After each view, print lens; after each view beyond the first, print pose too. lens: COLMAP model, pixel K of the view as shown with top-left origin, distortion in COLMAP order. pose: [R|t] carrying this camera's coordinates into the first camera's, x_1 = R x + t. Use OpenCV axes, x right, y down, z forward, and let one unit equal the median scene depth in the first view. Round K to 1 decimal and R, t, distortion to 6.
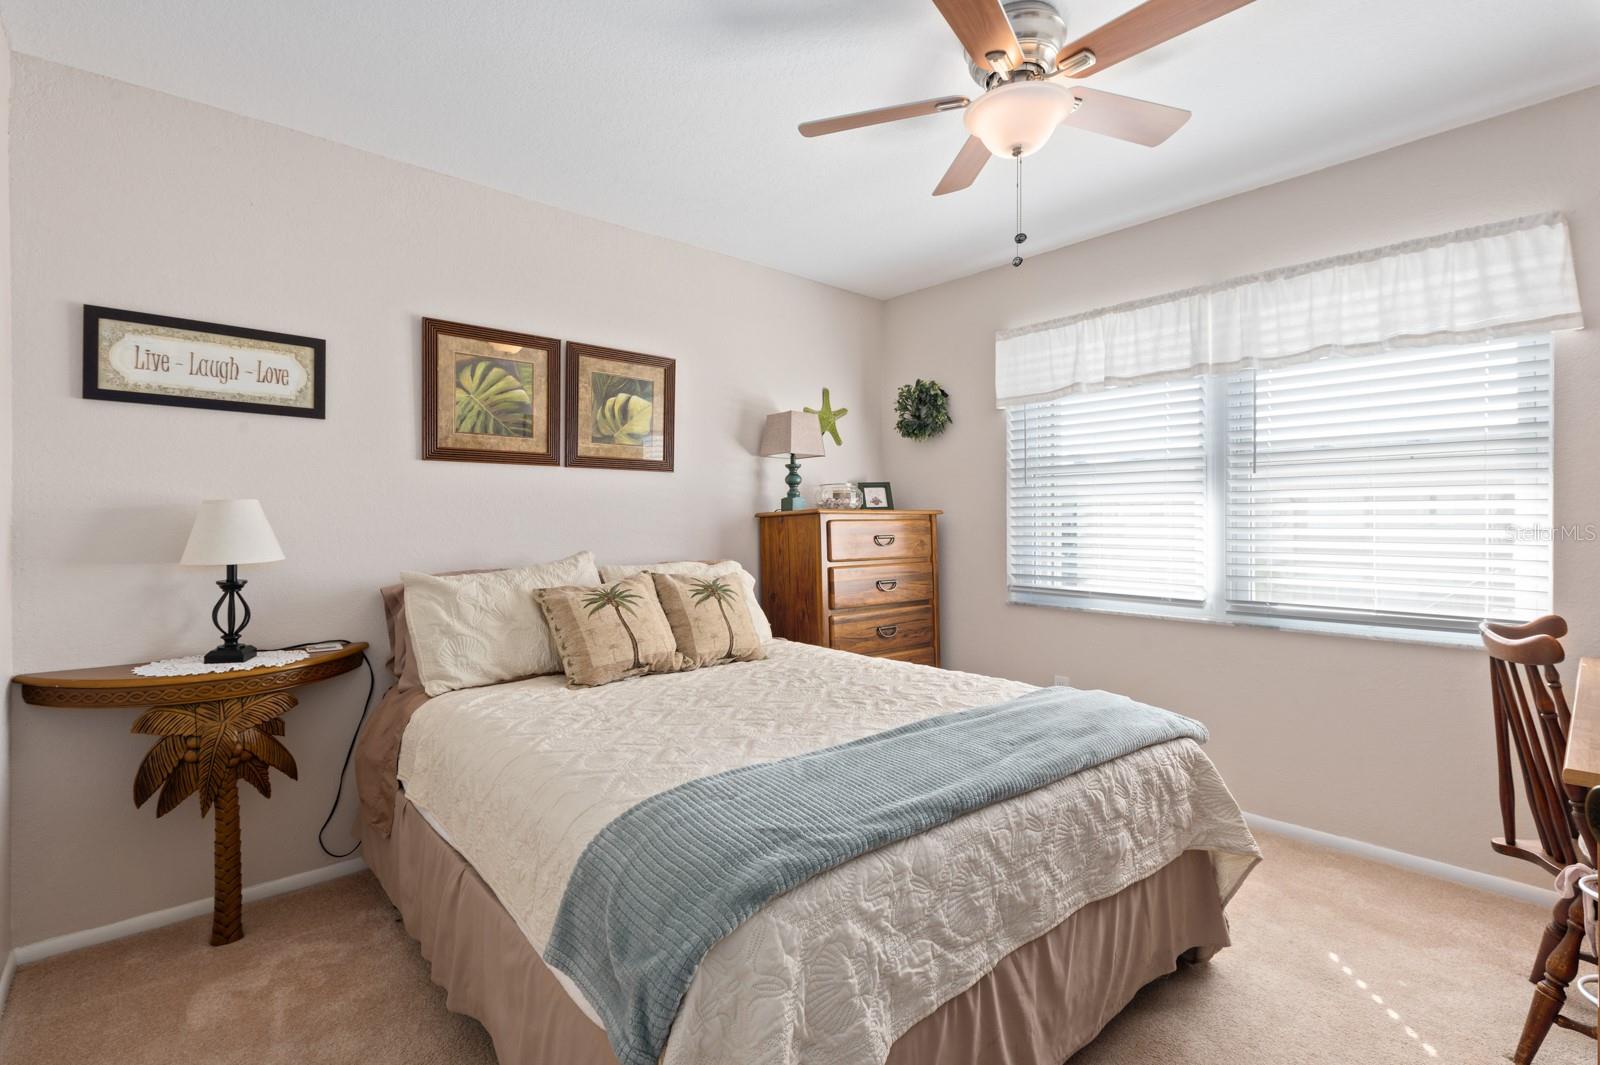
lens RADIAL K [[735.6, 0, 800.4], [0, 735.6, 530.1], [0, 0, 1]] dist [0.004944, 0.000216]
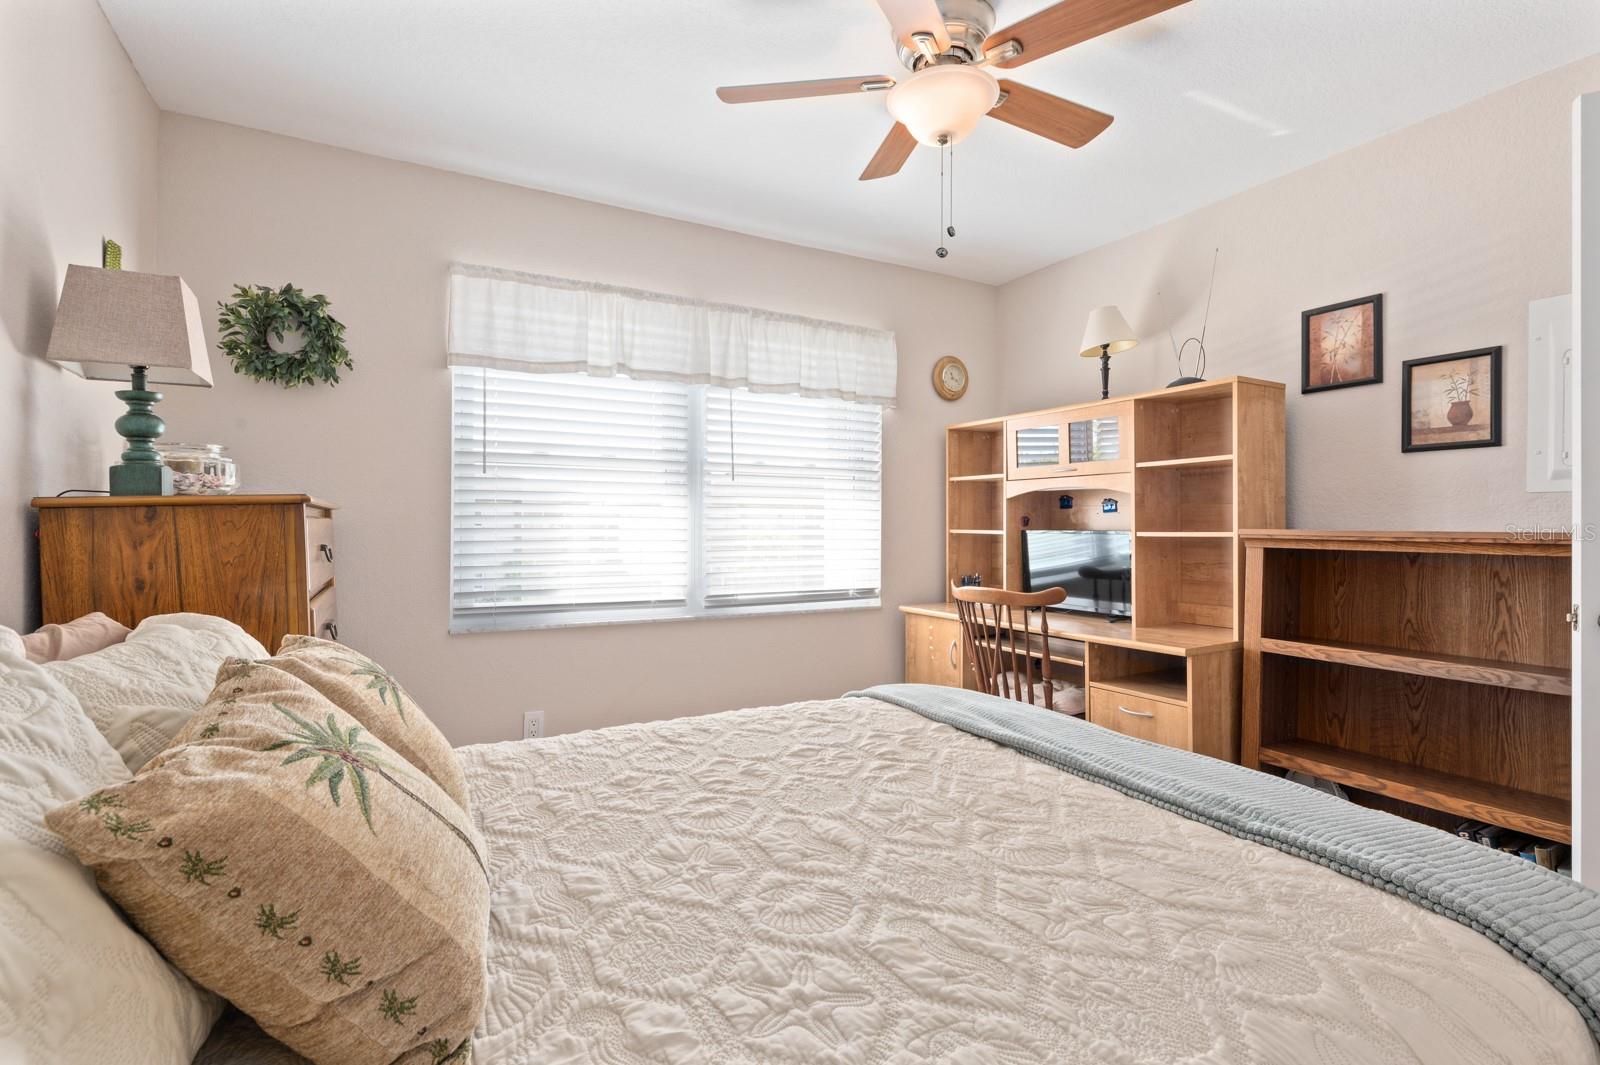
lens RADIAL K [[735.6, 0, 800.4], [0, 735.6, 530.1], [0, 0, 1]] dist [0.004944, 0.000216]
pose [[0.234790, -0.004551, 0.972036, -0.417065], [0.008163, 0.999963, 0.002710, -0.003376], [-0.972012, 0.007299, 0.234818, 0.579616]]
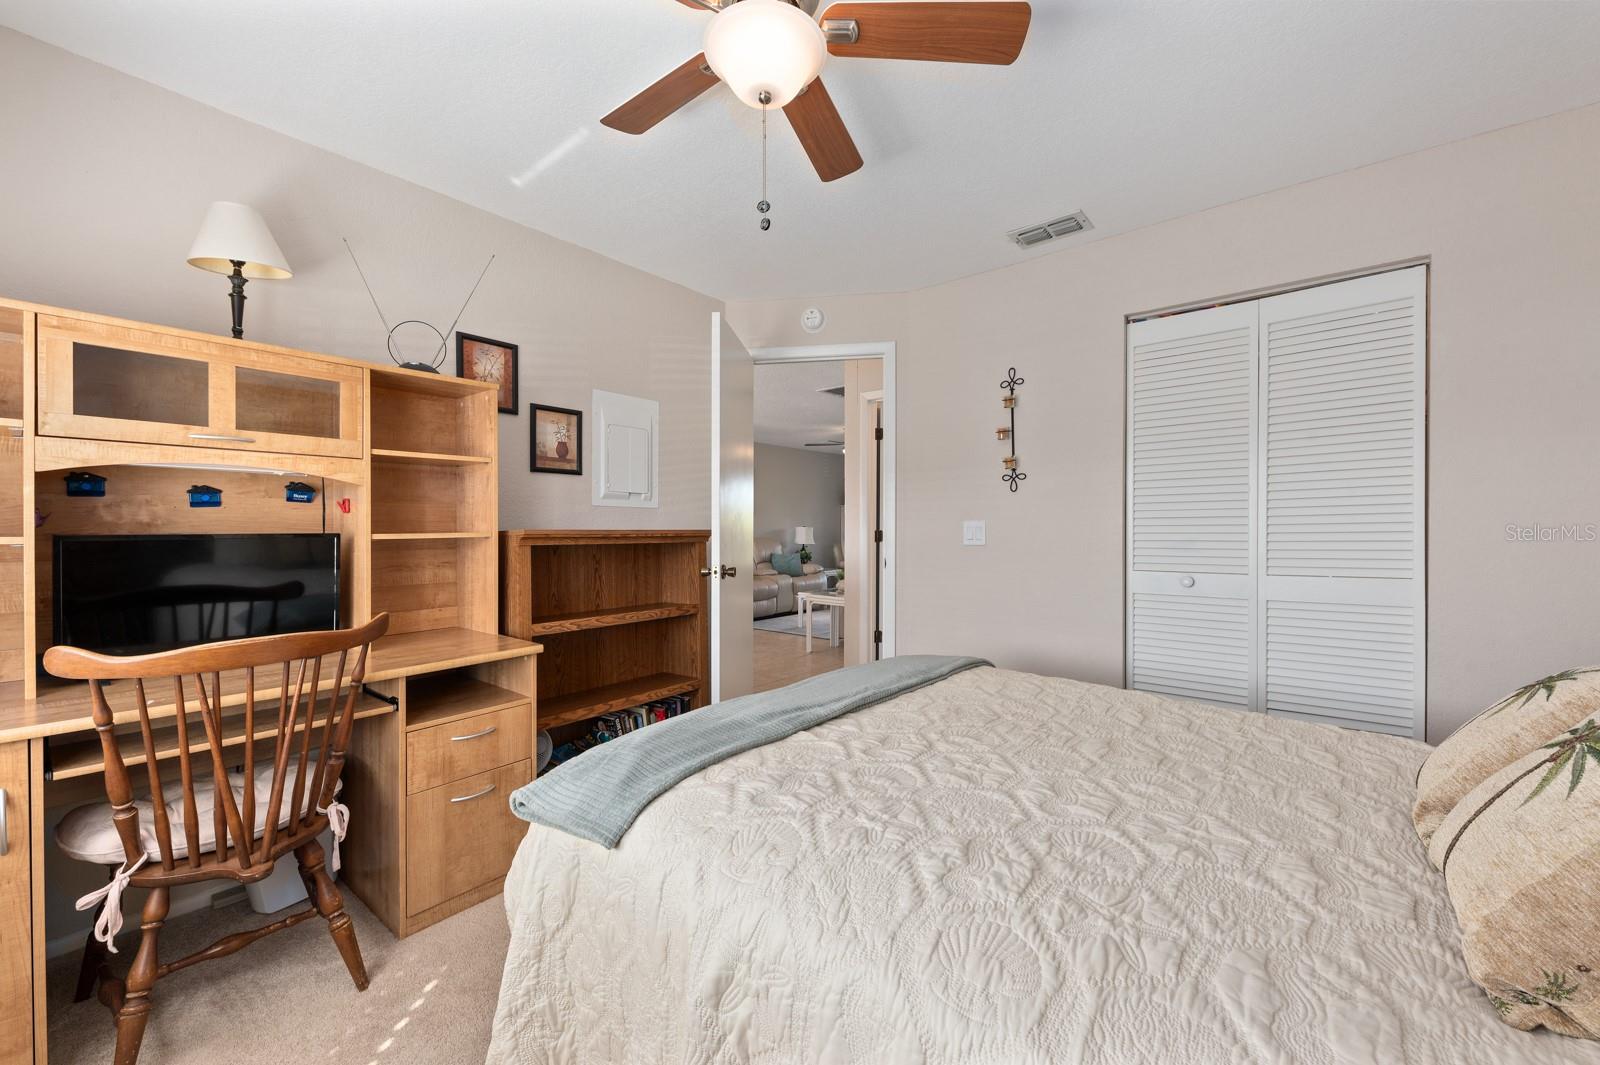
lens RADIAL K [[625.4, 0, 799.1], [0, 625.4, 528.5], [0, 0, 1]] dist [0.013563, -0.000041]
pose [[-0.990979, -0.000644, -0.134014, 0.197130], [-0.002912, 0.999856, 0.016732, -0.012280], [0.133983, 0.016971, -0.990838, 1.048678]]
